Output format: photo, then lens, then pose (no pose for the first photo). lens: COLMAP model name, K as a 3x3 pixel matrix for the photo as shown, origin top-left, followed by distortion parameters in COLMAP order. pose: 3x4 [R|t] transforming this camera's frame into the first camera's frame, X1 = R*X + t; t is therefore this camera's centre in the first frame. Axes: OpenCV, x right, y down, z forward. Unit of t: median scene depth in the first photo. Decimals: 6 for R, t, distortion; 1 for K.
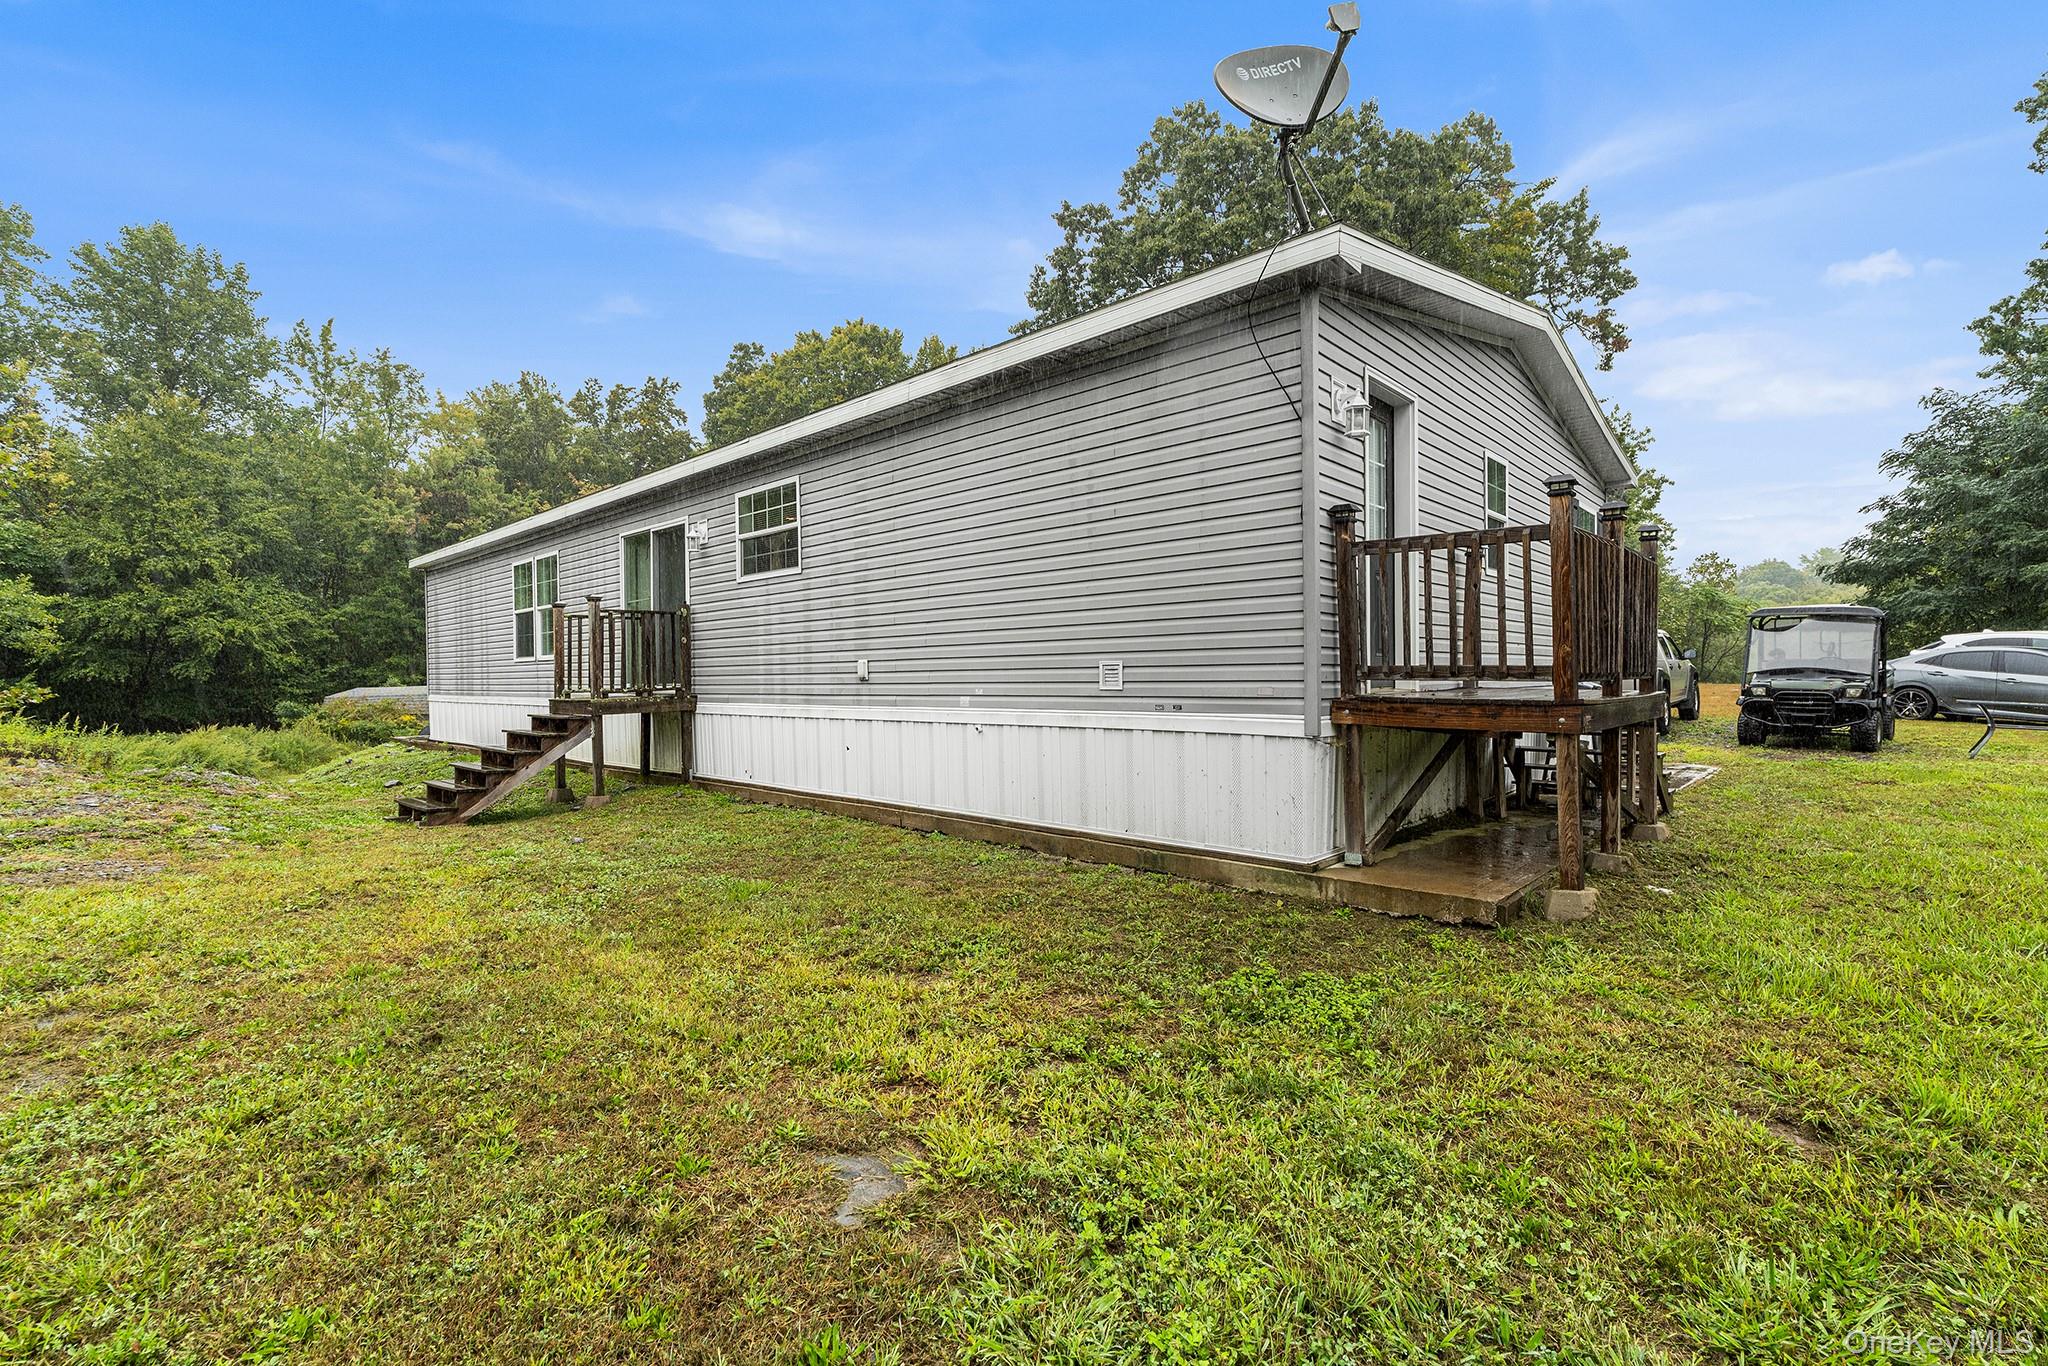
lens RADIAL K [[909.6, 0, 1026.1], [0, 909.6, 696.1], [0, 0, 1]] dist [-0.001161, 0.000002]
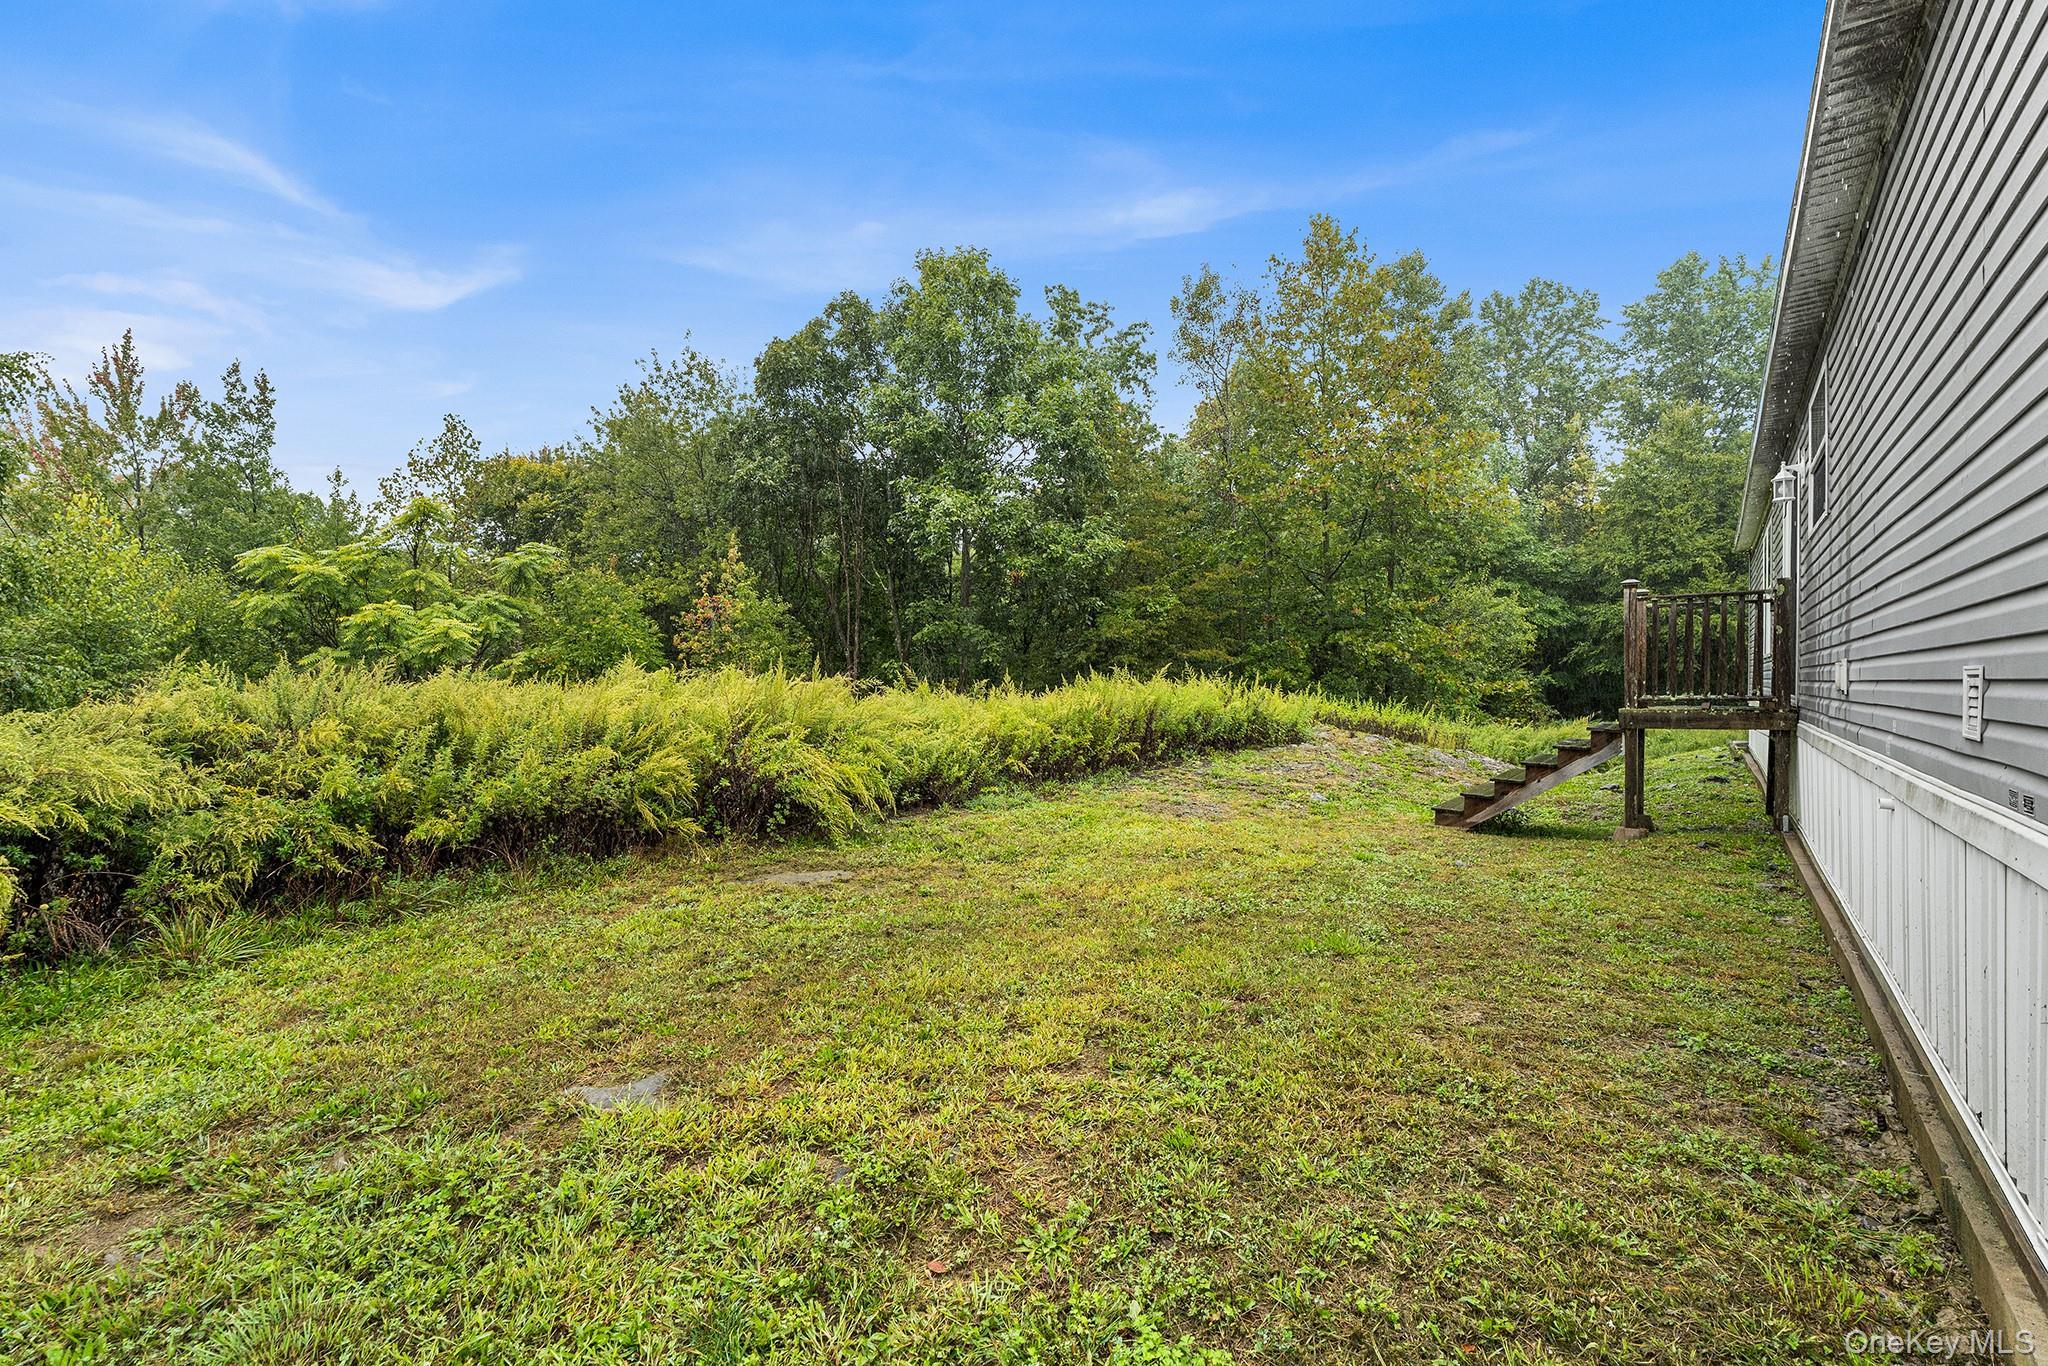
lens RADIAL K [[960.0, 0, 1016.3], [0, 960.0, 658.7], [0, 0, 1]] dist [0.009226, 0.000142]
pose [[0.123642, -0.010758, -0.992269, 0.092376], [-0.021085, 0.999687, -0.013465, -0.005151], [0.992103, 0.022587, 0.123376, 0.097666]]
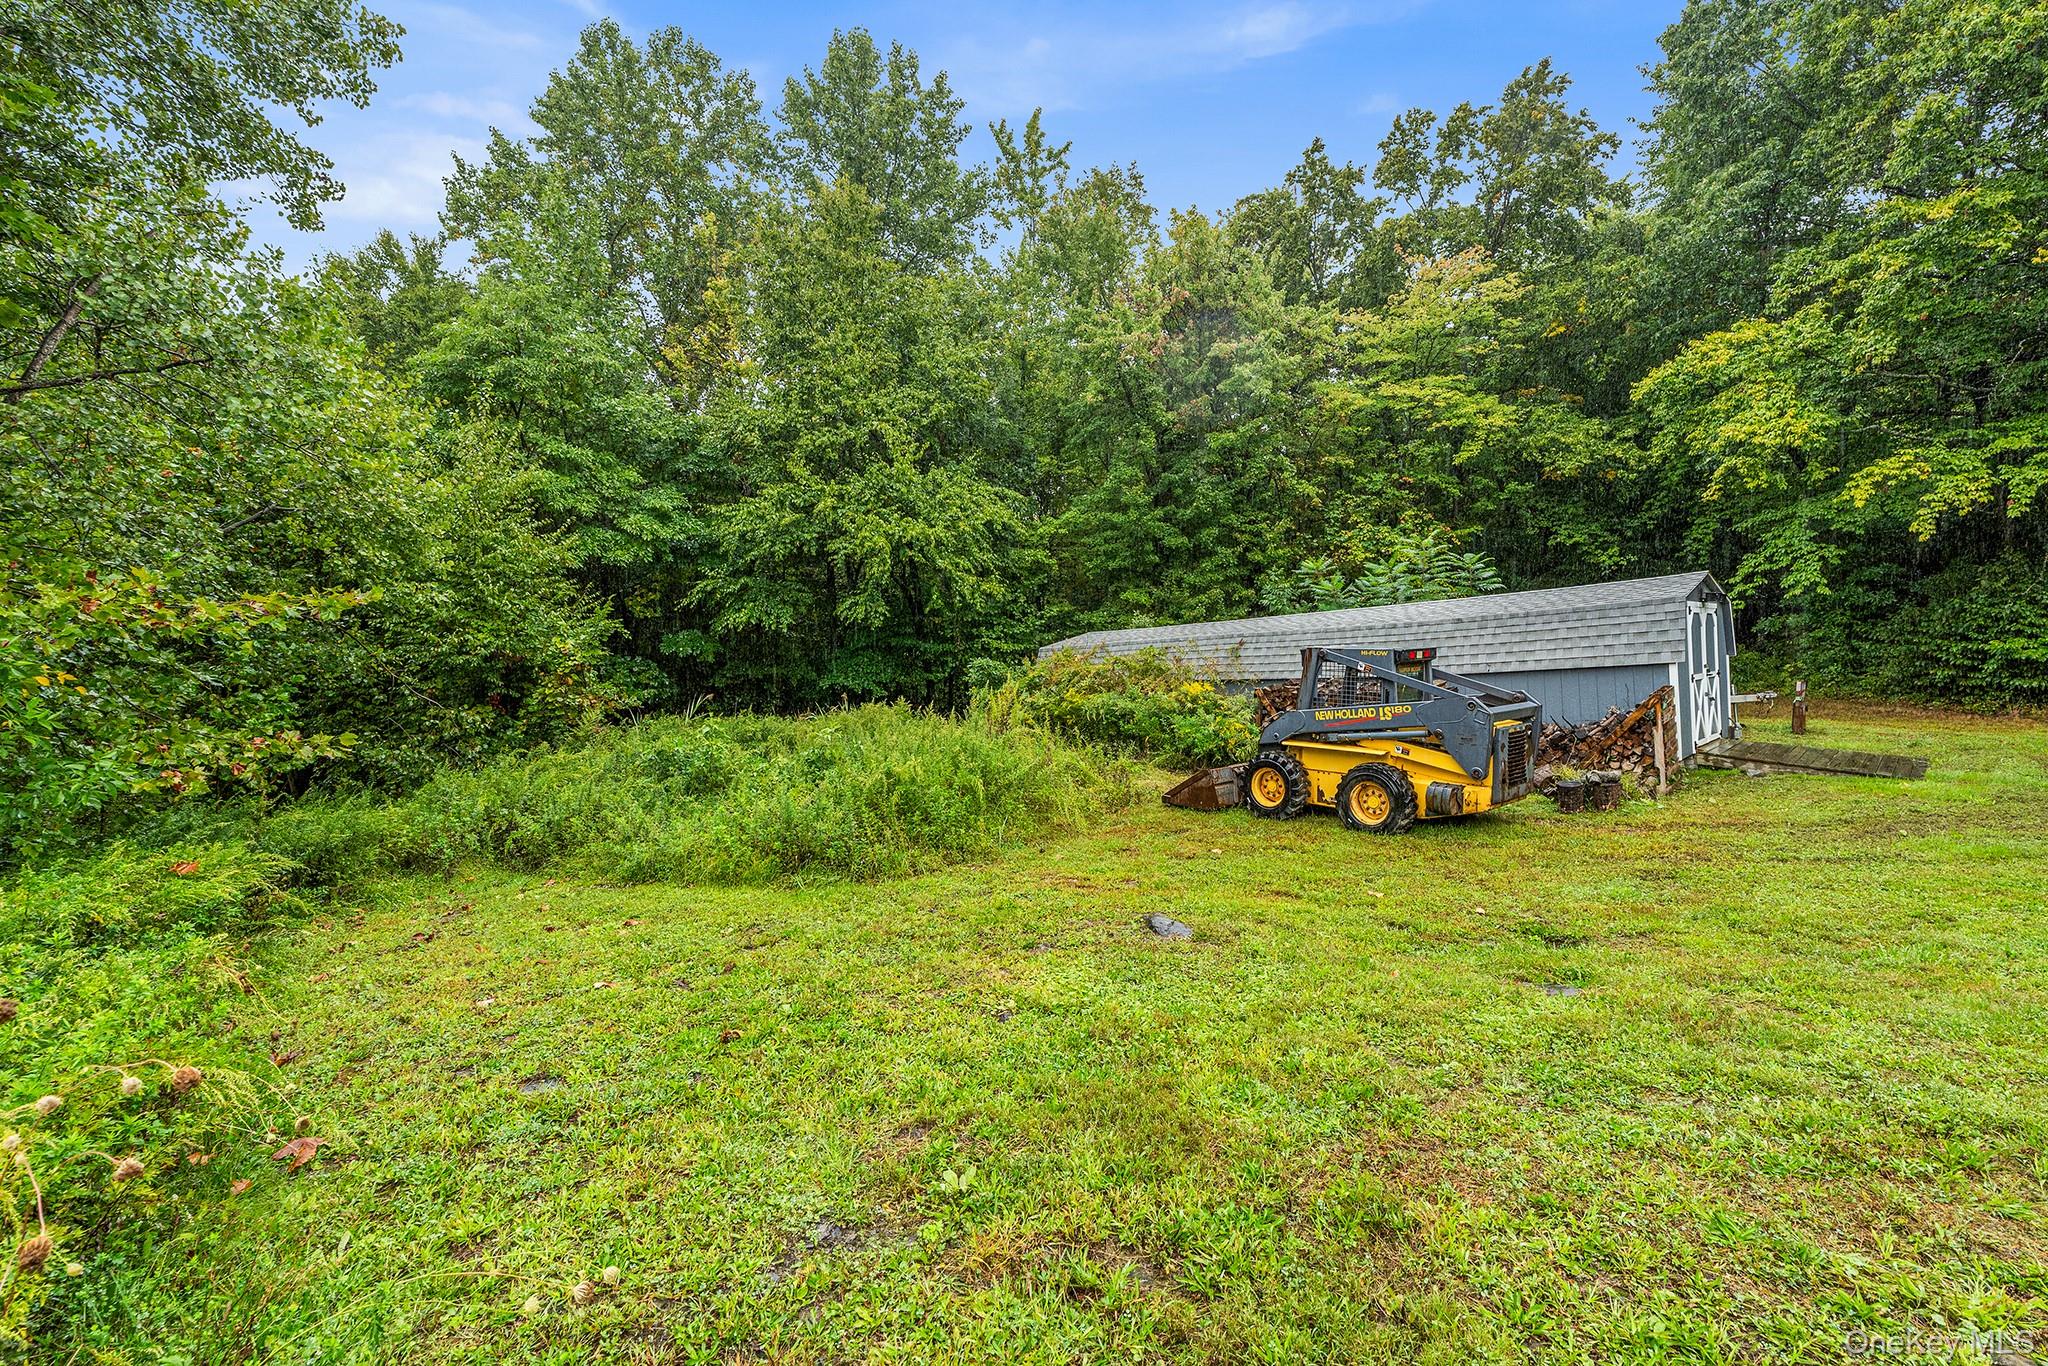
lens RADIAL K [[909.6, 0, 1026.1], [0, 909.6, 696.1], [0, 0, 1]] dist [-0.001161, 0.000002]
pose [[0.778067, -0.003683, -0.628171, -0.461003], [0.018210, 0.999695, 0.016693, 0.018947], [0.627918, -0.024428, 0.777896, 0.602896]]
